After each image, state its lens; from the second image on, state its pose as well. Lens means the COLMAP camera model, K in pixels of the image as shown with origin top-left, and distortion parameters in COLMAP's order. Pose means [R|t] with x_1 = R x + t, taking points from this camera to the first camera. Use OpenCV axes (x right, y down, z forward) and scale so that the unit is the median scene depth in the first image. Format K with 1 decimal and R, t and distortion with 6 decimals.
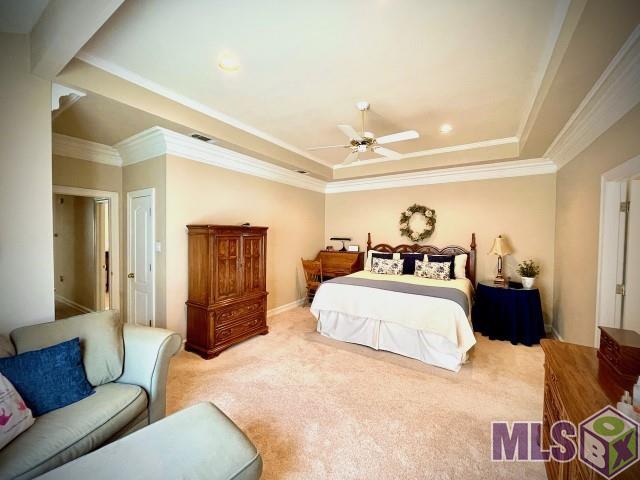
lens RADIAL K [[261.7, 0, 320.0], [0, 261.7, 240.0], [0, 0, 1]] dist [-0.000141, 0.000114]
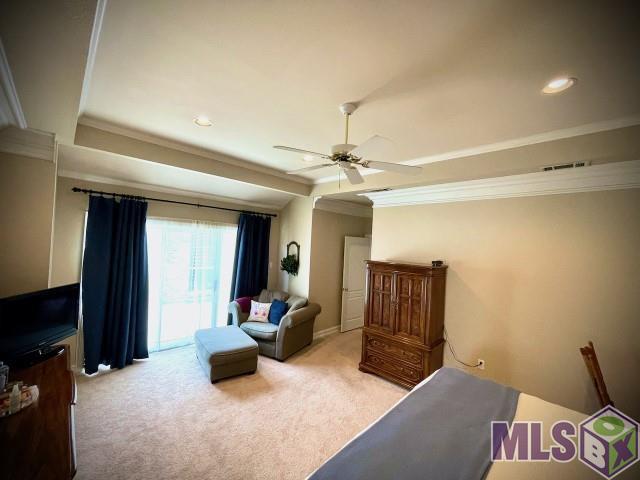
lens RADIAL K [[261.7, 0, 320.0], [0, 261.7, 240.0], [0, 0, 1]] dist [-0.000141, 0.000114]
pose [[-0.212255, -0.050906, -0.975887, 0.966962], [-0.082688, 0.995996, -0.033971, -0.109552], [0.973710, 0.073484, -0.215615, 1.191717]]
